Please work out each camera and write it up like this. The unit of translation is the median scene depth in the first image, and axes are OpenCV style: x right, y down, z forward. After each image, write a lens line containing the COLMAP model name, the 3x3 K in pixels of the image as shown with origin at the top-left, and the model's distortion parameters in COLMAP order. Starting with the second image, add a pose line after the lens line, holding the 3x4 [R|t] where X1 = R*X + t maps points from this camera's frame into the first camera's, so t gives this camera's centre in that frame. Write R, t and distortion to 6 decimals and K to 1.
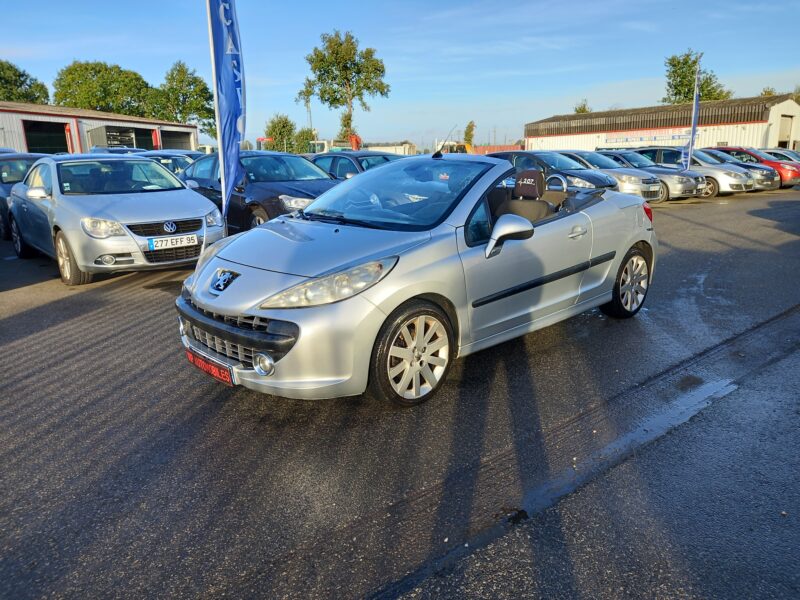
lens RADIAL K [[588.0, 0, 402.9], [0, 588.0, 301.1], [0, 0, 1]] dist [0.064163, -0.049578]
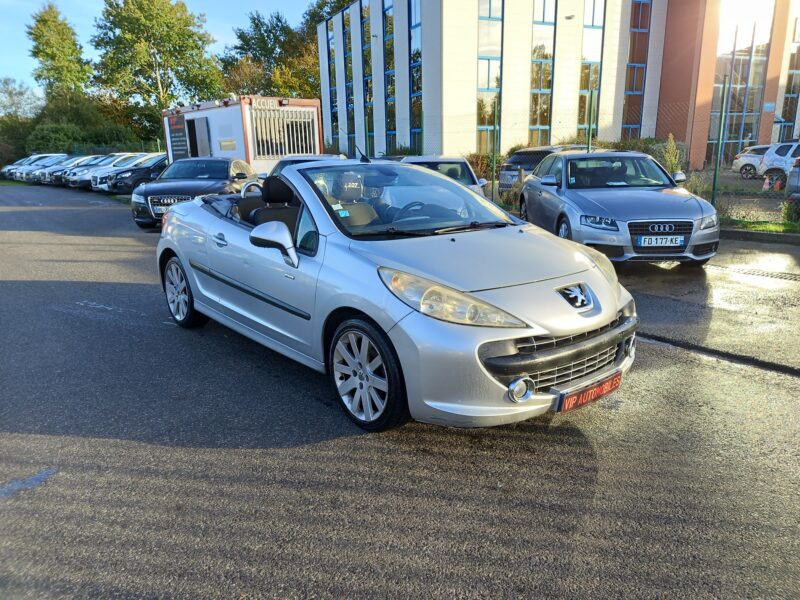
lens RADIAL K [[588.0, 0, 402.9], [0, 588.0, 301.1], [0, 0, 1]] dist [0.064163, -0.049578]
pose [[0.036934, -0.226240, 0.973371, -0.113033], [0.245354, 0.946275, 0.210632, -0.026713], [-0.968730, 0.231041, 0.090459, 0.111528]]
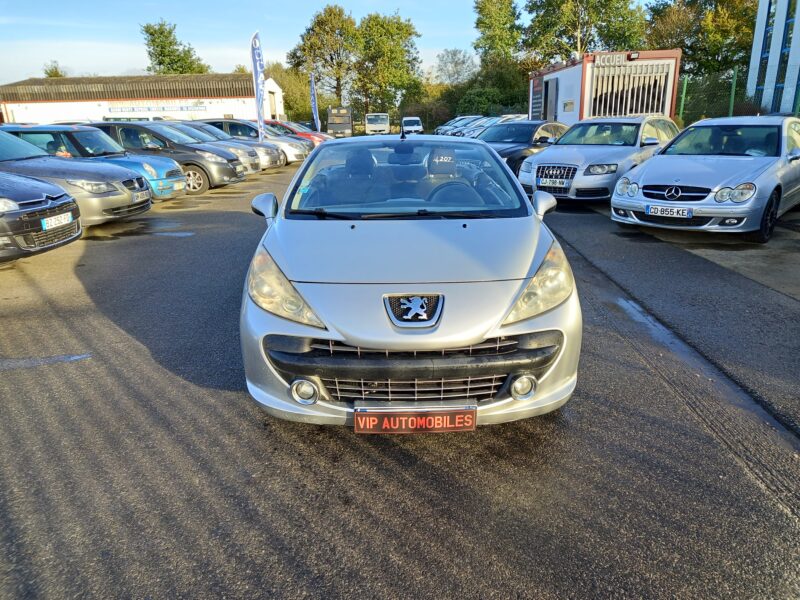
lens RADIAL K [[588.0, 0, 402.9], [0, 588.0, 301.1], [0, 0, 1]] dist [0.064163, -0.049578]
pose [[0.666836, -0.217213, 0.712845, -0.081488], [0.183490, 0.974985, 0.125444, -0.013519], [-0.722261, 0.047149, 0.690011, 0.045900]]
